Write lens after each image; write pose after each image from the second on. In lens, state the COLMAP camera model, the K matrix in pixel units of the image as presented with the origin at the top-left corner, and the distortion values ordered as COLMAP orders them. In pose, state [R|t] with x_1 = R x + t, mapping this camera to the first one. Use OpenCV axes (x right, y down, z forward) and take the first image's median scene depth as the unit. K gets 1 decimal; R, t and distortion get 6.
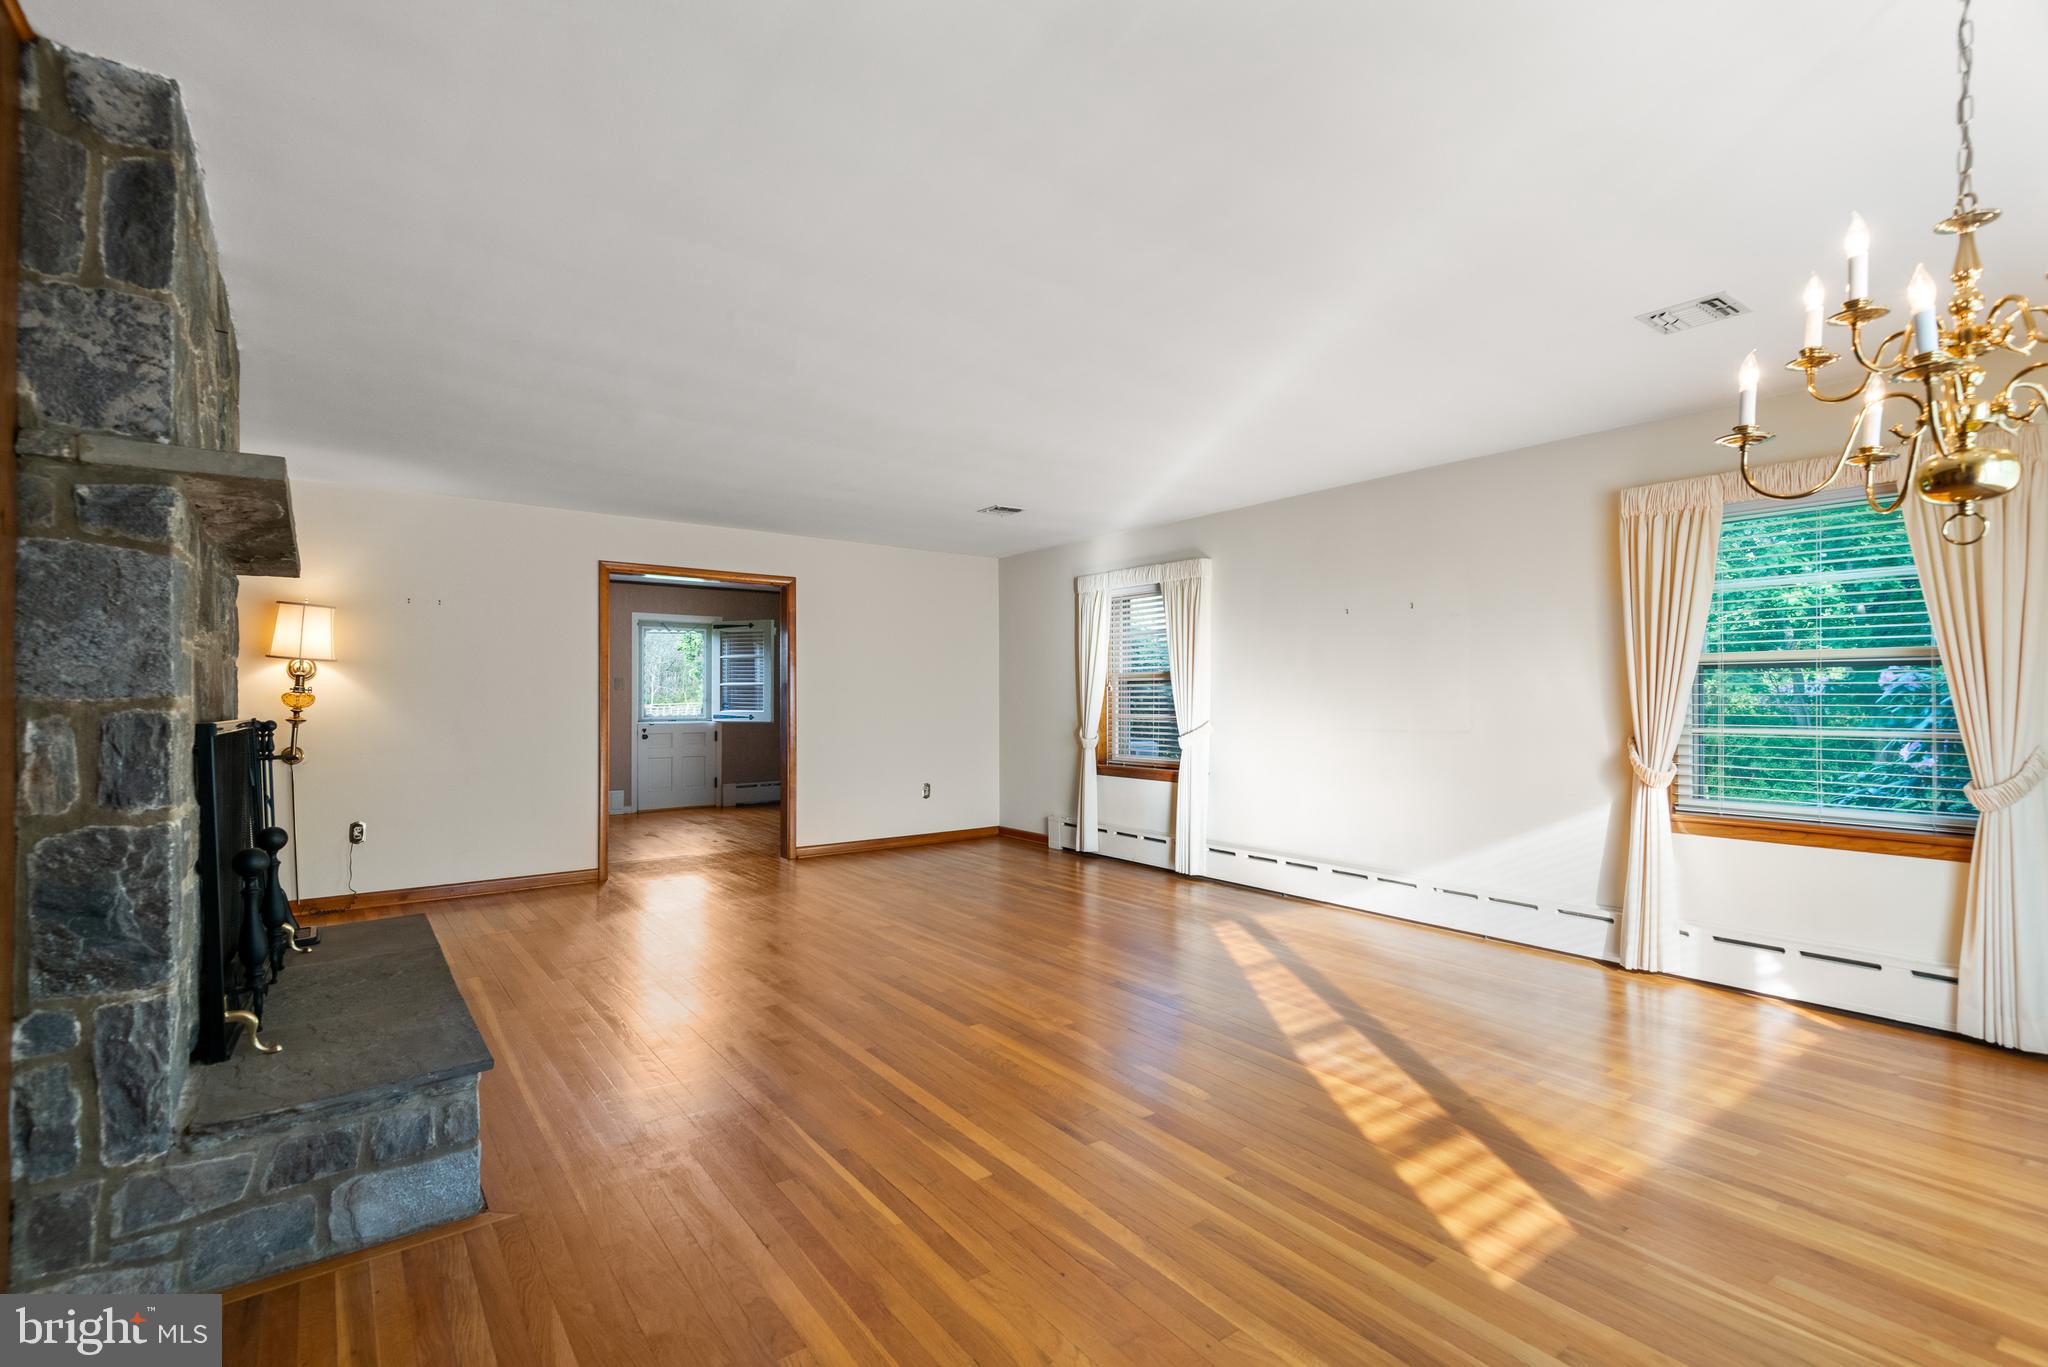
lens RADIAL K [[937.2, 0, 1025.2], [0, 937.2, 692.4], [0, 0, 1]] dist [0.031030, -0.014459]
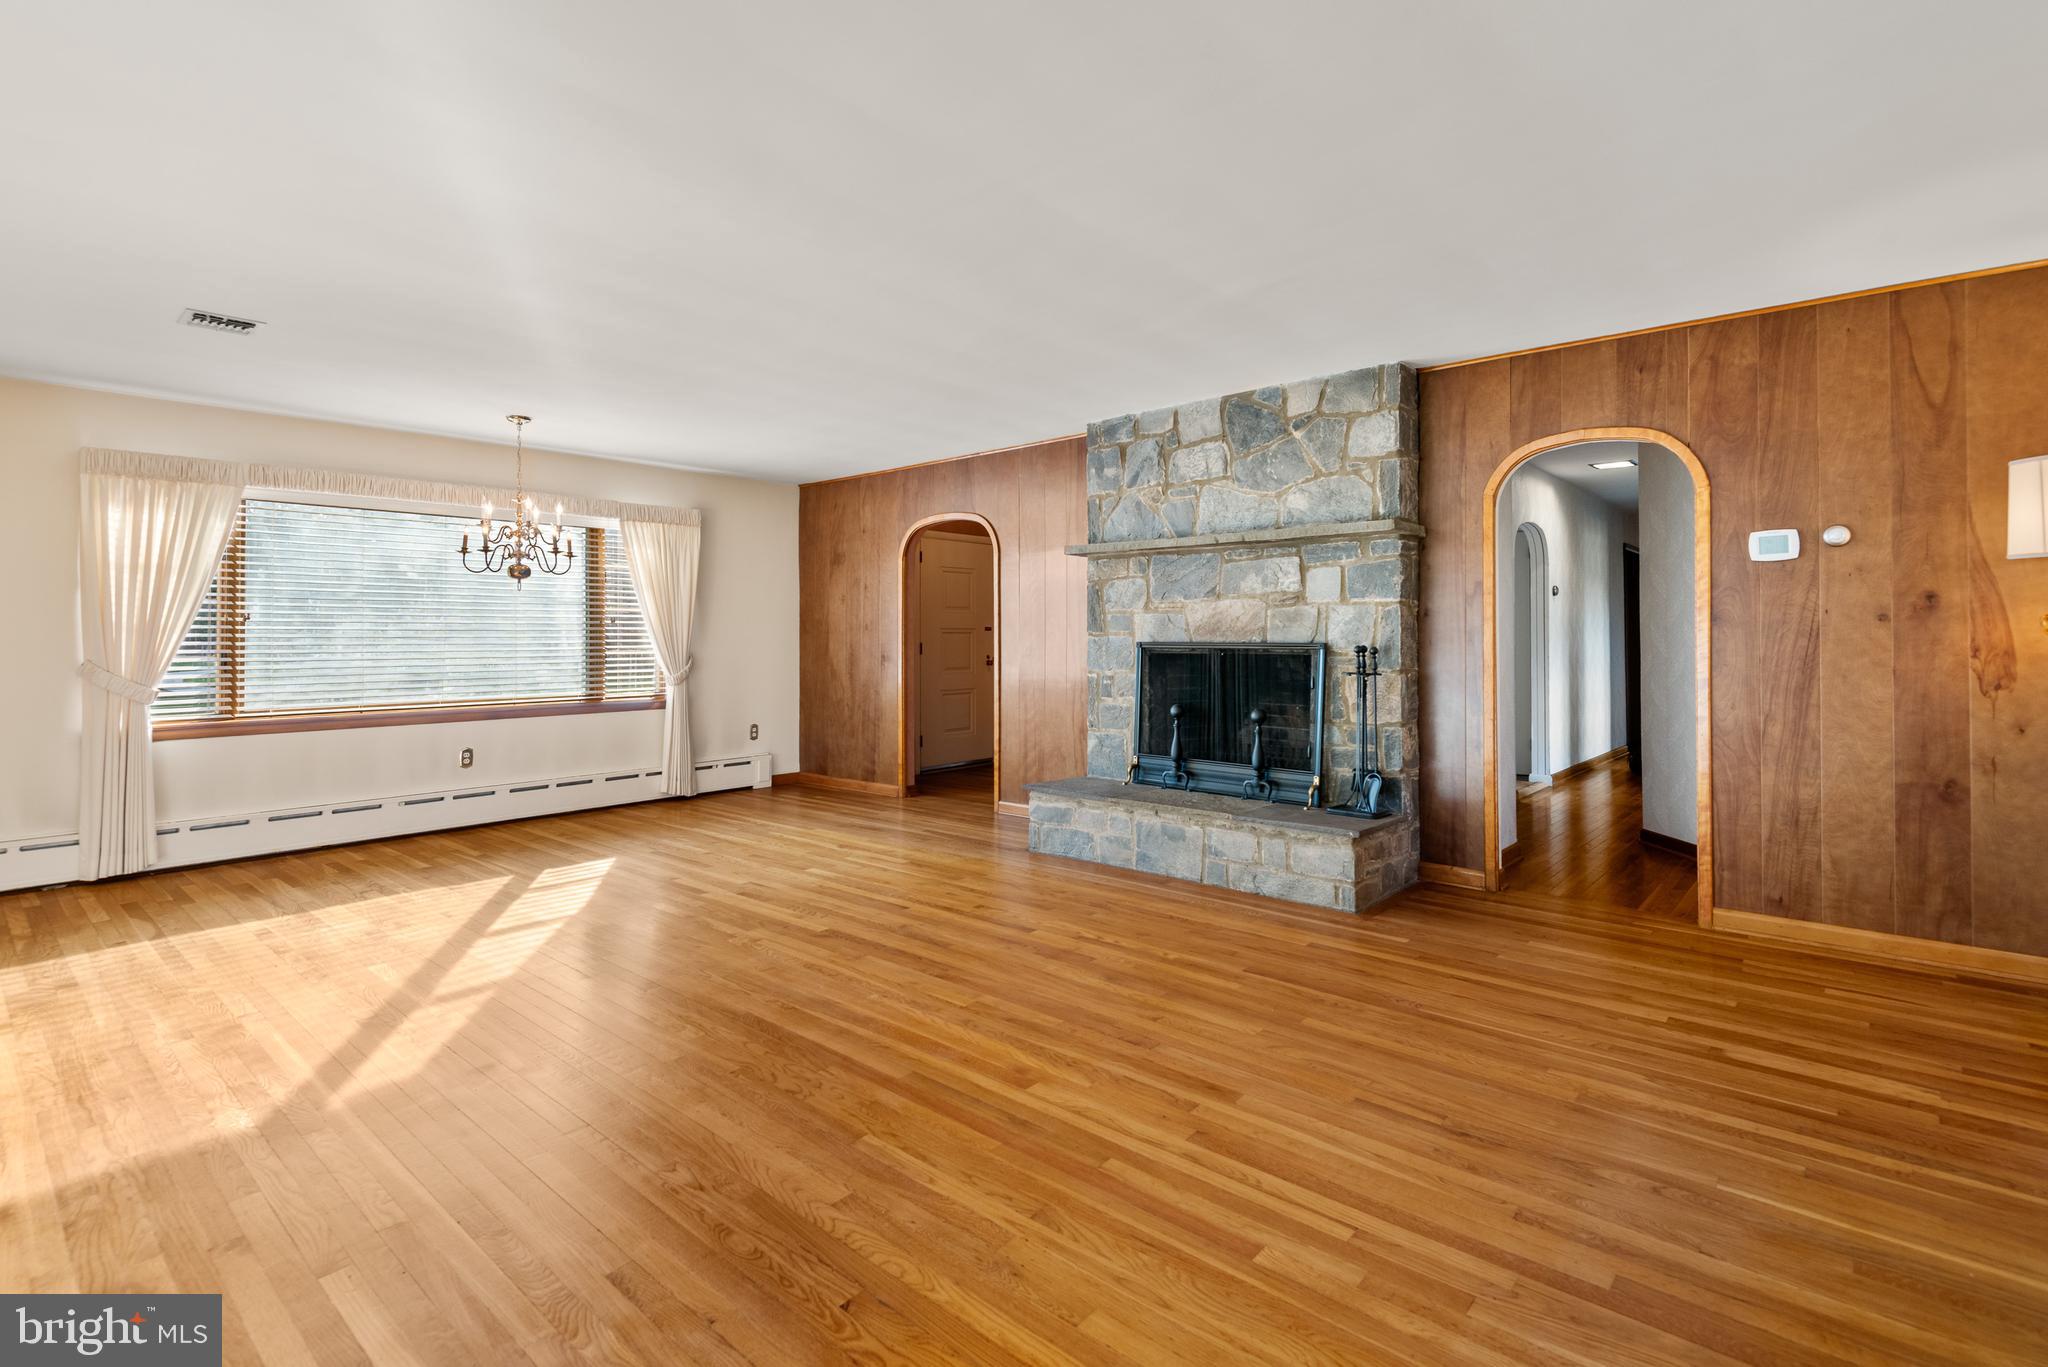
lens RADIAL K [[957.8, 0, 1020.4], [0, 957.8, 633.9], [0, 0, 1]] dist [0.039986, -0.011838]
pose [[-0.977578, 0.010629, -0.210307, -0.022454], [0.012114, 0.999910, -0.005775, 0.007194], [0.210226, -0.008193, -0.977618, 1.095254]]
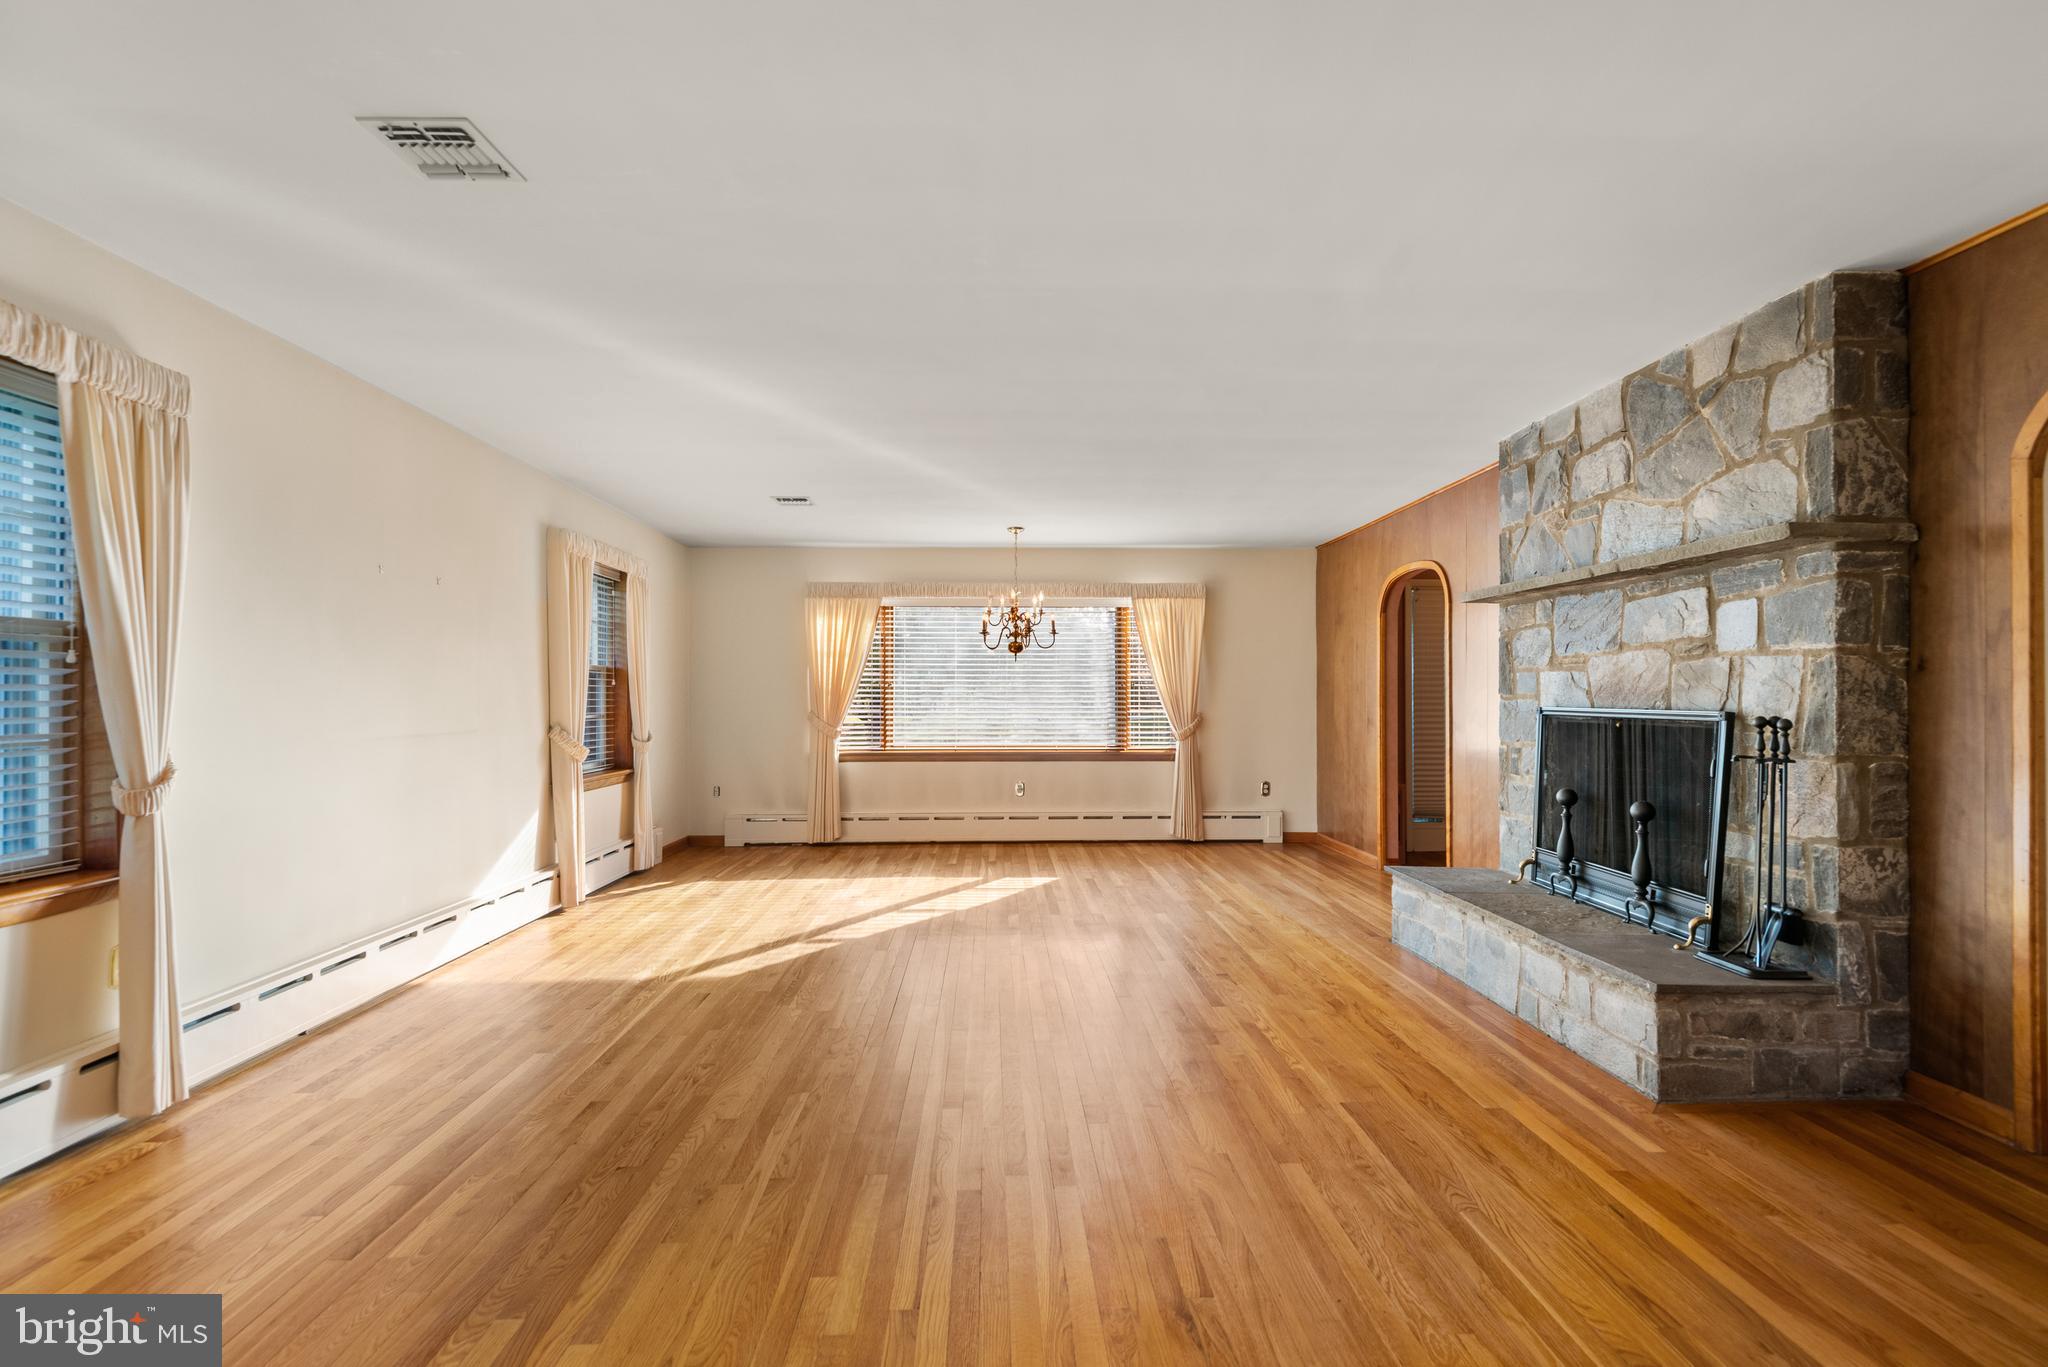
lens RADIAL K [[937.2, 0, 1025.2], [0, 937.2, 692.4], [0, 0, 1]] dist [0.031030, -0.014459]
pose [[-0.826393, 0.010650, 0.562993, -0.360264], [0.004149, 0.999909, -0.012824, 0.007503], [-0.563078, -0.008262, -0.826362, 1.044580]]
